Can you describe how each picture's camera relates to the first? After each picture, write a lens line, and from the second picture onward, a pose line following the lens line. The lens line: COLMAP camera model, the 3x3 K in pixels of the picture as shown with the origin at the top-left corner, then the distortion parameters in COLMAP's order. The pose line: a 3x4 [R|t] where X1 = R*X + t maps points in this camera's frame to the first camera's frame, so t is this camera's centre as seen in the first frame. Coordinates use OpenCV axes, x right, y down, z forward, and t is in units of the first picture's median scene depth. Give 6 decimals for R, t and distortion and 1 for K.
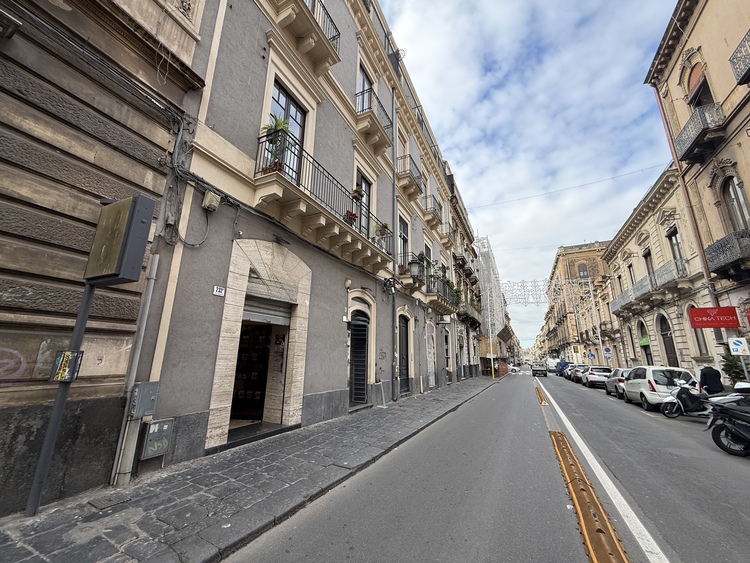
lens RADIAL K [[300.2, 0, 374.6], [0, 300.2, 281.5], [0, 0, 1]] dist [0.000239, -0.000731]
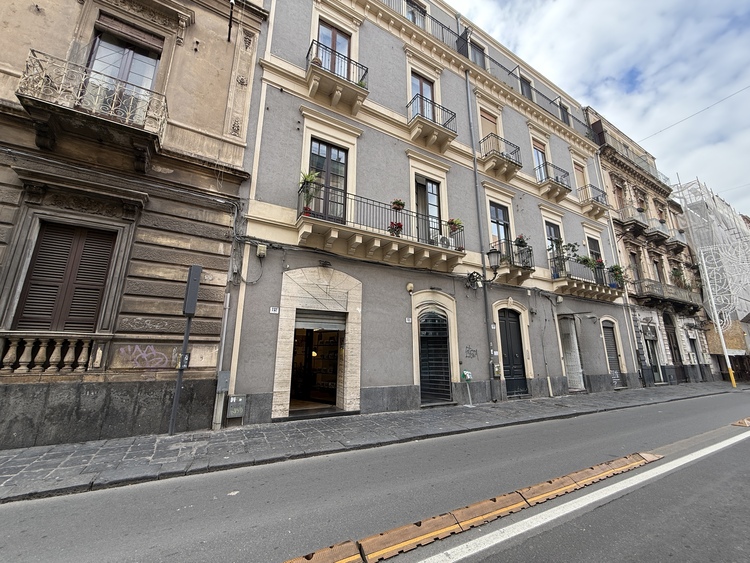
lens RADIAL K [[300.2, 0, 372.2], [0, 300.2, 281.4], [0, 0, 1]] dist [0.000239, -0.000731]
pose [[0.826361, -0.144697, -0.544234, 0.555945], [0.144801, 0.988528, -0.042958, 0.020277], [0.544206, -0.043307, 0.837833, 0.044088]]
